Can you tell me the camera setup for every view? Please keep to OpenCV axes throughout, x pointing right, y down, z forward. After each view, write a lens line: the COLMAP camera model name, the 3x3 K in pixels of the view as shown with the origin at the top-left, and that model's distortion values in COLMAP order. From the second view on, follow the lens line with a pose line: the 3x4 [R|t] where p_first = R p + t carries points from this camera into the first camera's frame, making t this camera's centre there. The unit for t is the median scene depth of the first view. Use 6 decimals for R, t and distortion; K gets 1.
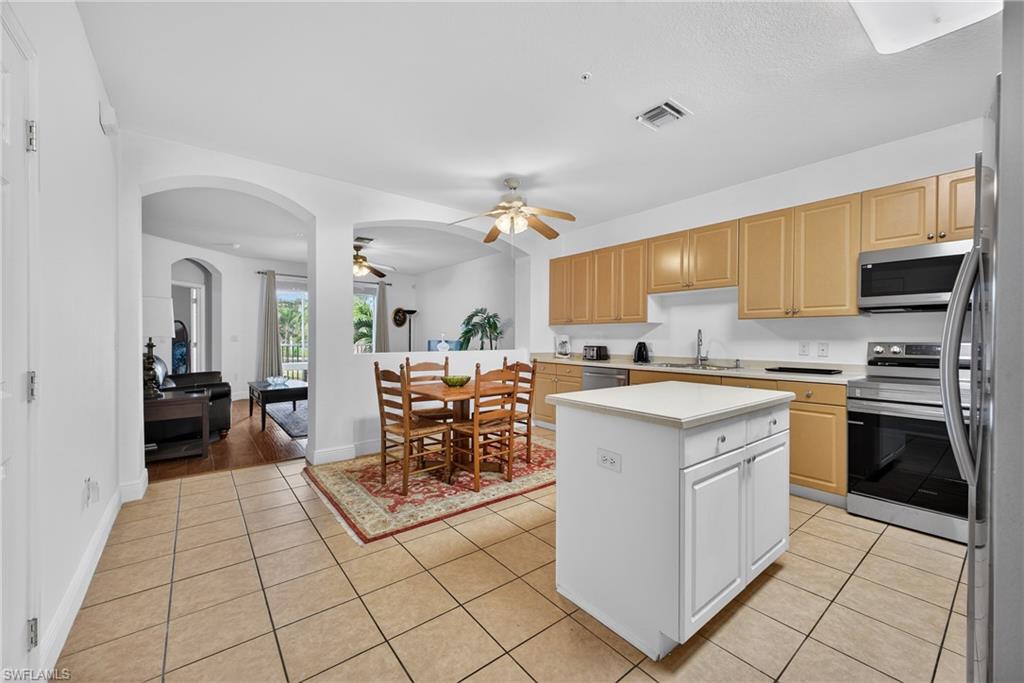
lens RADIAL K [[401.7, 0, 516.7], [0, 401.7, 340.6], [0, 0, 1]] dist [-0.001589, -0.000158]
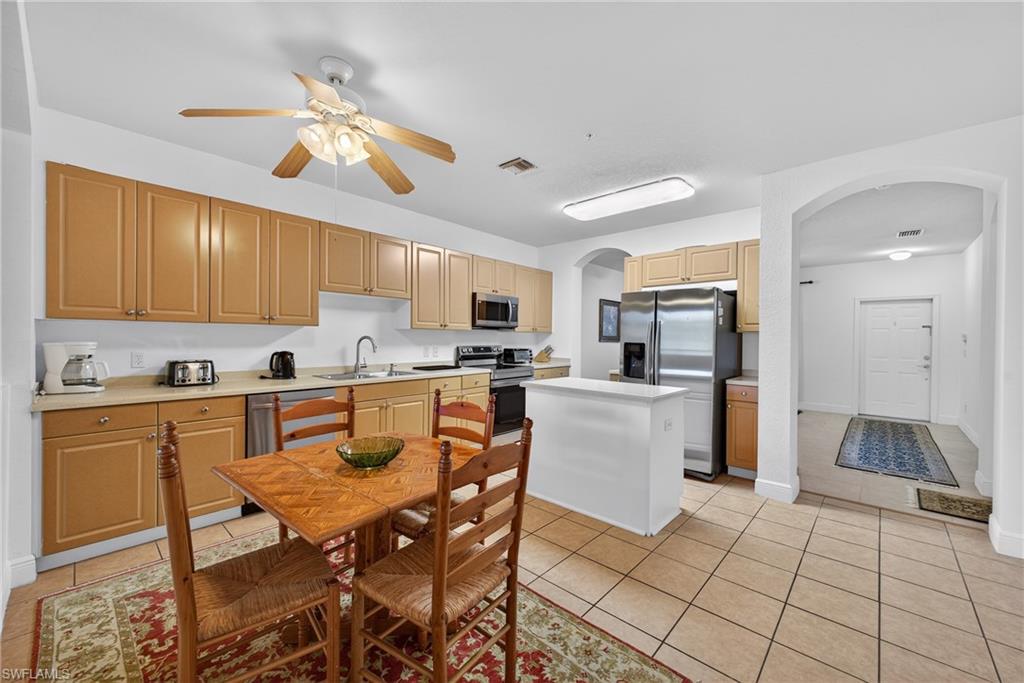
lens RADIAL K [[401.7, 0, 516.7], [0, 401.7, 340.6], [0, 0, 1]] dist [-0.001589, -0.000158]
pose [[-0.157413, 0.002727, 0.987529, -0.595026], [0.013407, 0.999910, -0.000624, -0.011516], [-0.987442, 0.013142, -0.157436, 0.863593]]
